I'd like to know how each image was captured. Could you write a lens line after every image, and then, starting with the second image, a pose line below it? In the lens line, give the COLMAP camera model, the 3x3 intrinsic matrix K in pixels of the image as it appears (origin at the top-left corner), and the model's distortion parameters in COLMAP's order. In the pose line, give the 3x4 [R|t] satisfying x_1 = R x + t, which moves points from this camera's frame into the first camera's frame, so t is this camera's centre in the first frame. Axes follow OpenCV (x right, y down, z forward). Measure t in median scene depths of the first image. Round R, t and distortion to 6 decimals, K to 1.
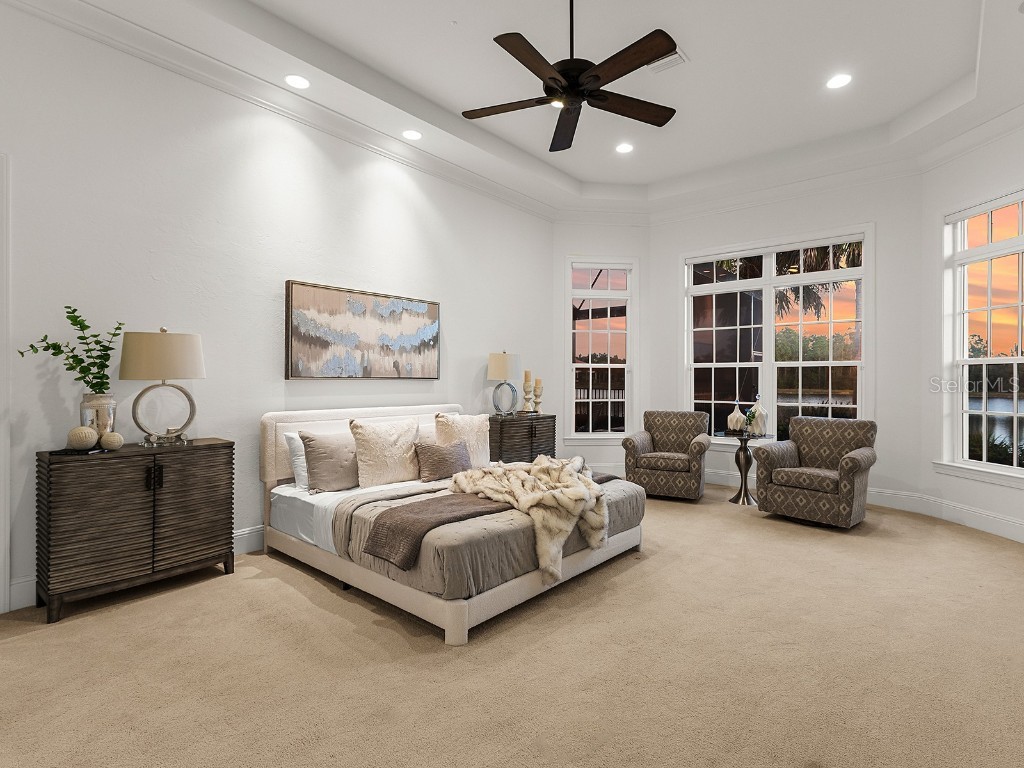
lens RADIAL K [[520.1, 0, 510.3], [0, 520.1, 376.6], [0, 0, 1]] dist [0.003561, 0.000915]
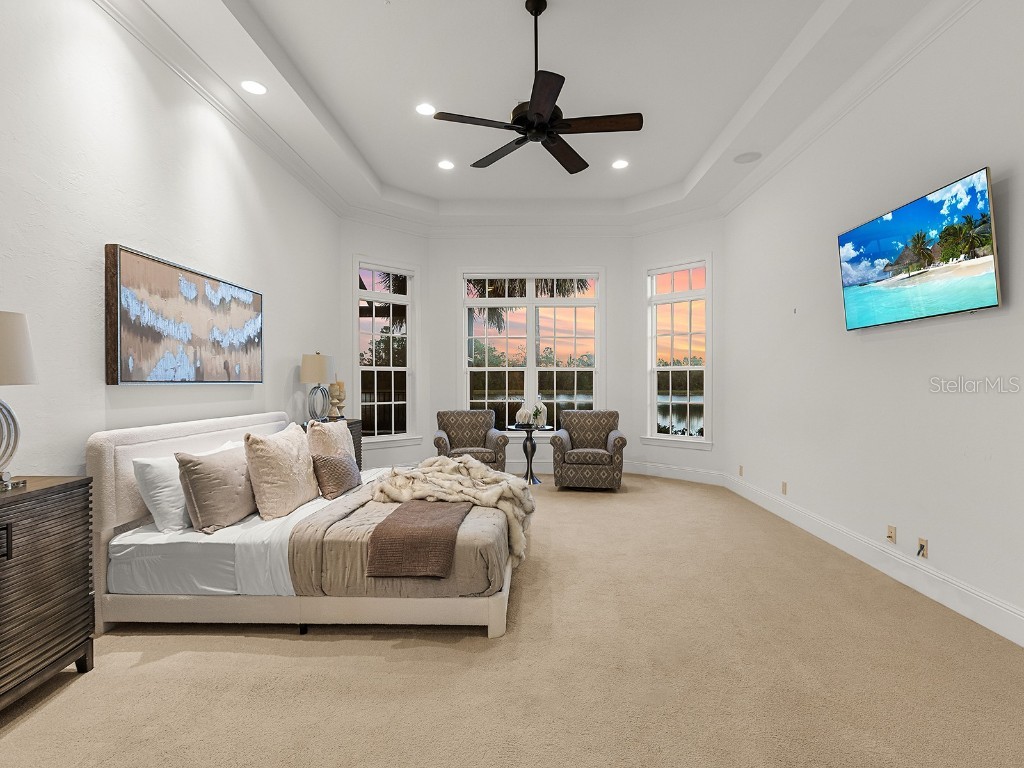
lens RADIAL K [[521.4, 0, 515.3], [0, 521.4, 383.6], [0, 0, 1]] dist [0.003563, 0.000320]
pose [[0.775895, -0.007088, 0.630823, -0.402854], [0.001747, 0.999957, 0.009087, -0.001199], [-0.630860, -0.005949, 0.775874, 0.091463]]
